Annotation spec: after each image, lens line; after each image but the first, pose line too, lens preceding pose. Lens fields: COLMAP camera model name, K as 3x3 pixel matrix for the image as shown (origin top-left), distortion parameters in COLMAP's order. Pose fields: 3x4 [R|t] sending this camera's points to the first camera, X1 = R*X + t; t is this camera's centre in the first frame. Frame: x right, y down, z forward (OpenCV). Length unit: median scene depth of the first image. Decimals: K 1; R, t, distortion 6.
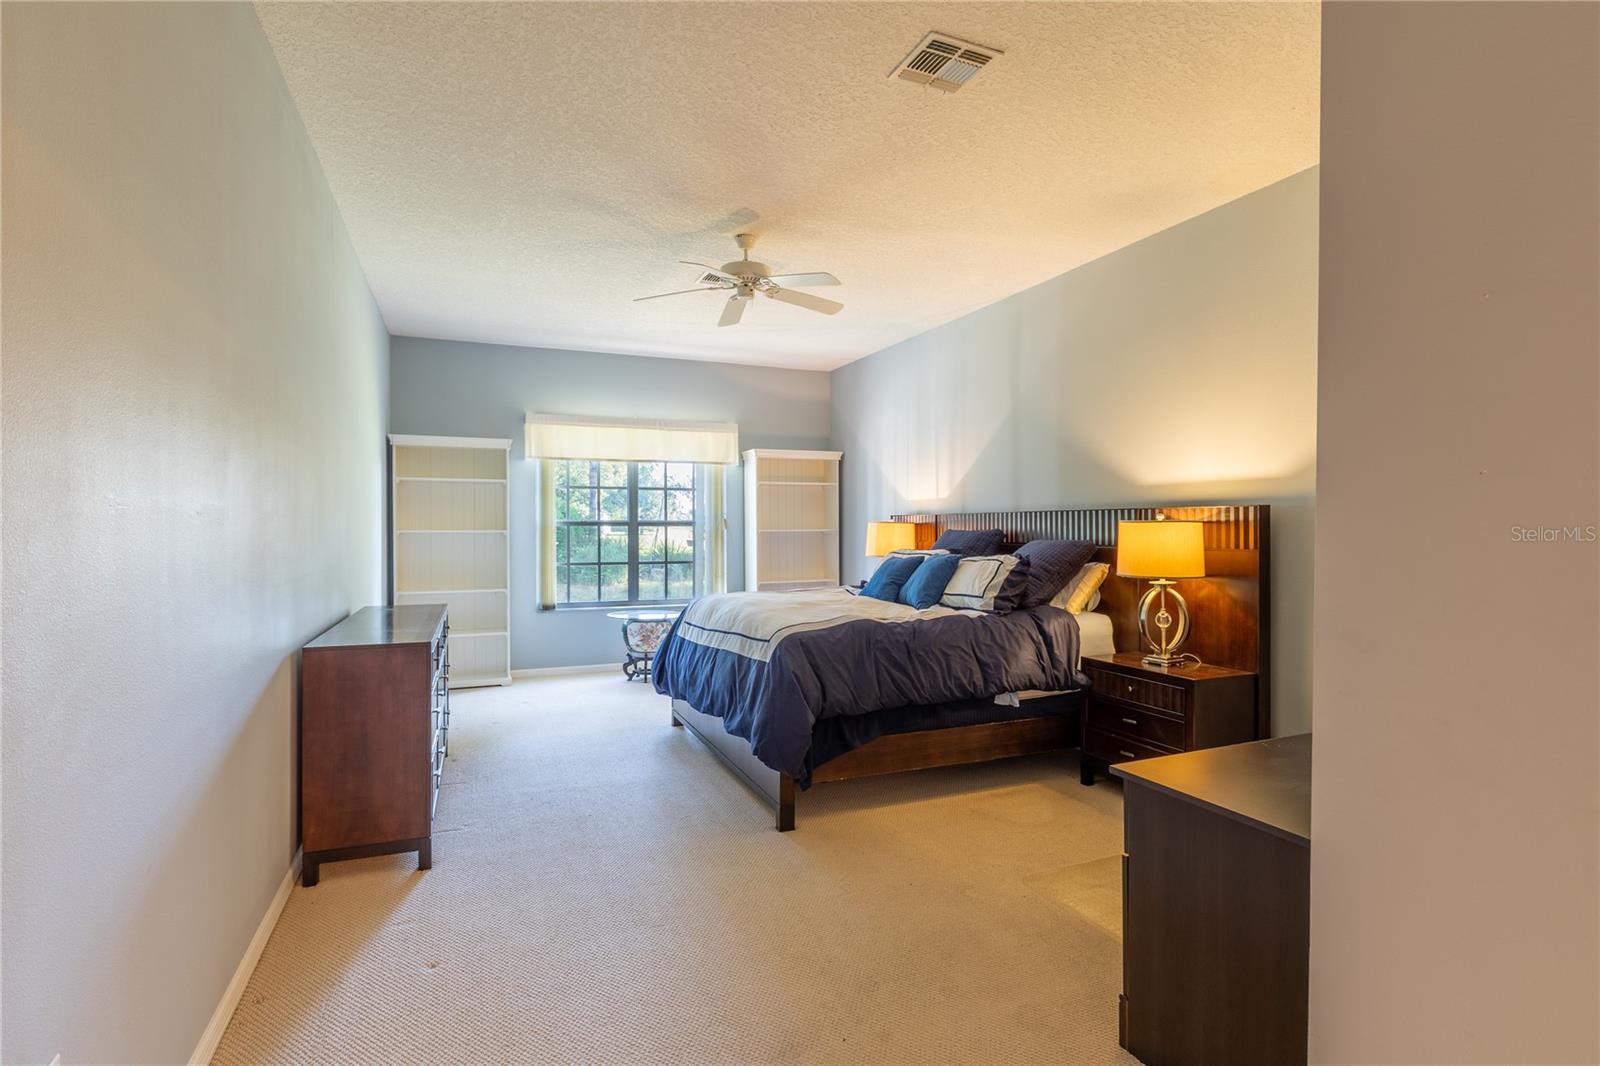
lens RADIAL K [[744.9, 0, 796.3], [0, 744.9, 528.1], [0, 0, 1]] dist [-0.005823, 0.004491]
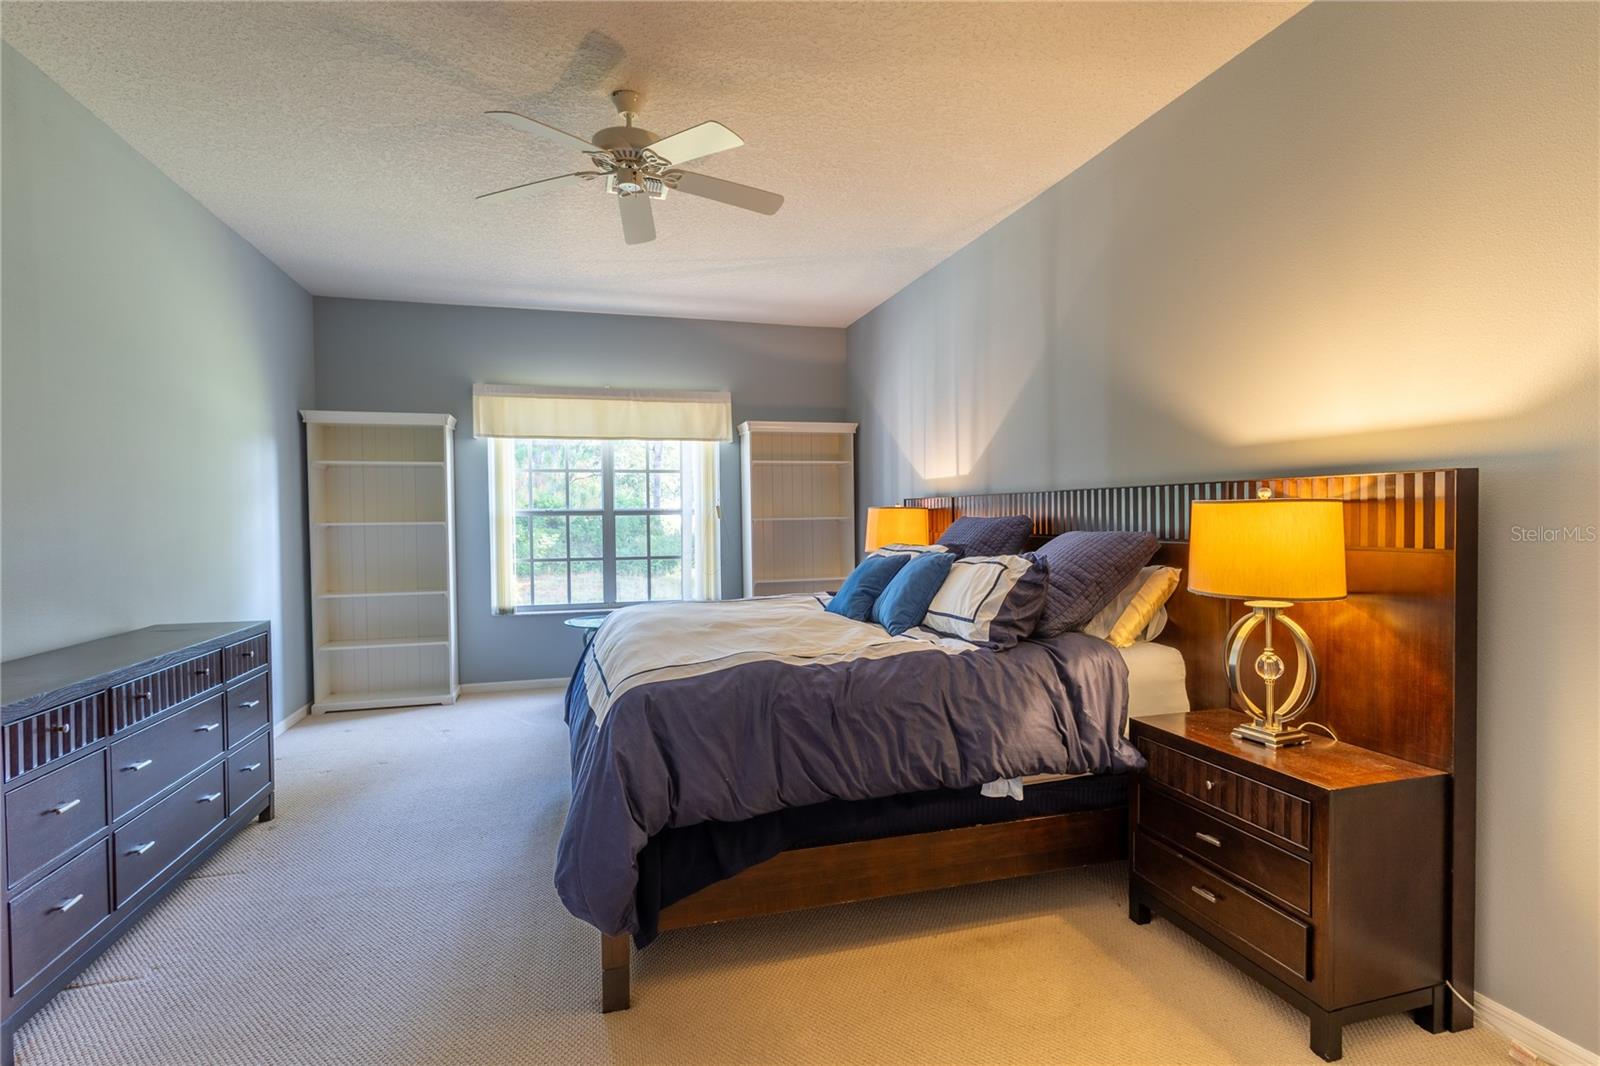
lens RADIAL K [[744.9, 0, 793.6], [0, 744.9, 530.6], [0, 0, 1]] dist [-0.005823, 0.004491]
pose [[0.993757, -0.006150, -0.111399, 0.152429], [0.008352, 0.999779, 0.019304, 0.000005], [0.111256, -0.020114, 0.993588, 0.309271]]
